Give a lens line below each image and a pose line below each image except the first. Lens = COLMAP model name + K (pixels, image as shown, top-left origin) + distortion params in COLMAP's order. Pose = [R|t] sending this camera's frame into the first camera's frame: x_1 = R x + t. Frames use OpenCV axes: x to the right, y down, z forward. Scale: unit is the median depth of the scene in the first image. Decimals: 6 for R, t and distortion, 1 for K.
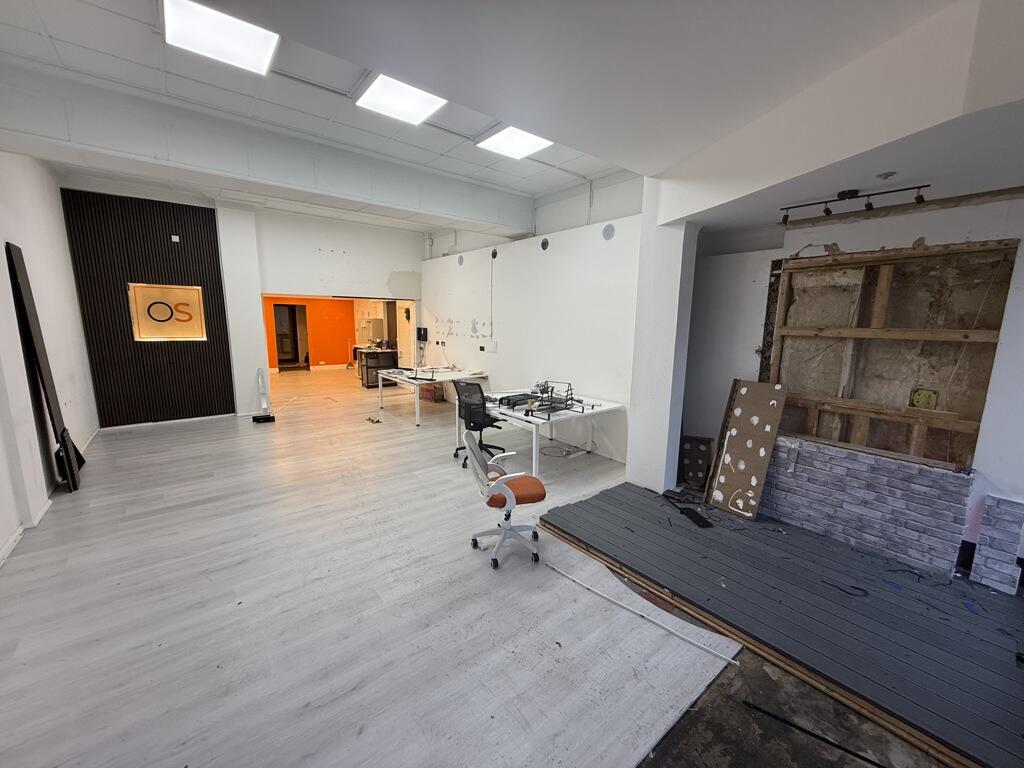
lens RADIAL K [[406.5, 0, 508.9], [0, 406.5, 387.0], [0, 0, 1]] dist [0.000173, 0.000079]
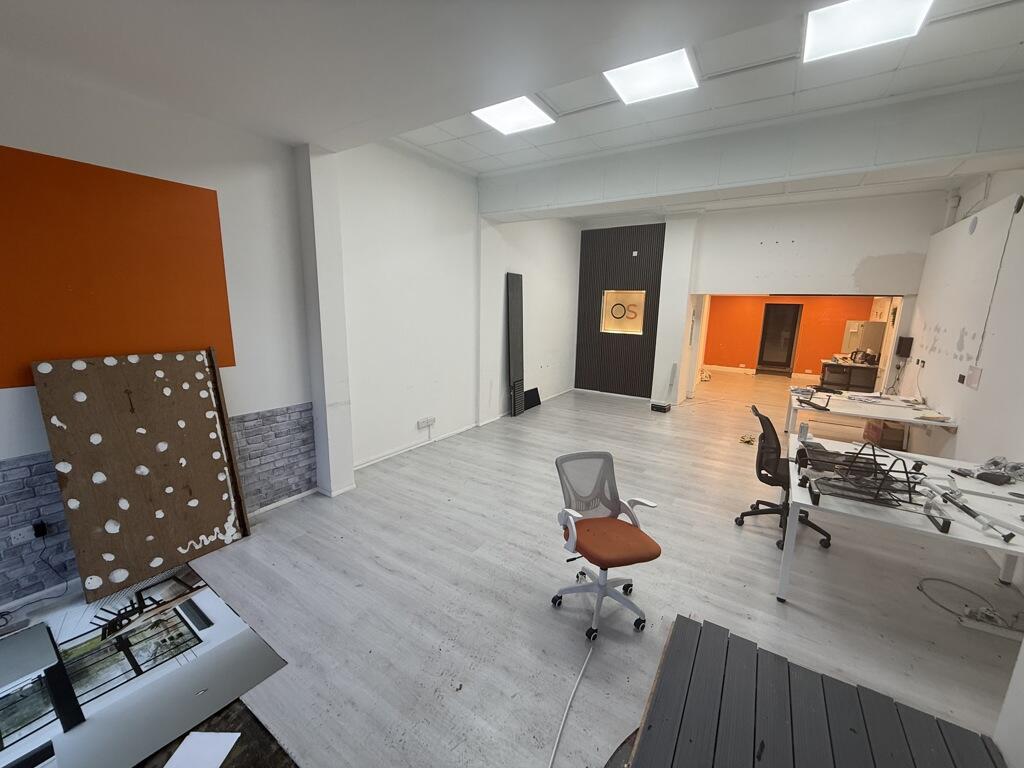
lens RADIAL K [[406.5, 0, 507.6], [0, 406.5, 382.3], [0, 0, 1]] dist [0.000173, 0.000079]
pose [[0.313465, 0.168797, -0.934477, 0.308619], [-0.178777, 0.976968, 0.116503, -0.048661], [0.932619, 0.130543, 0.336422, 0.253167]]
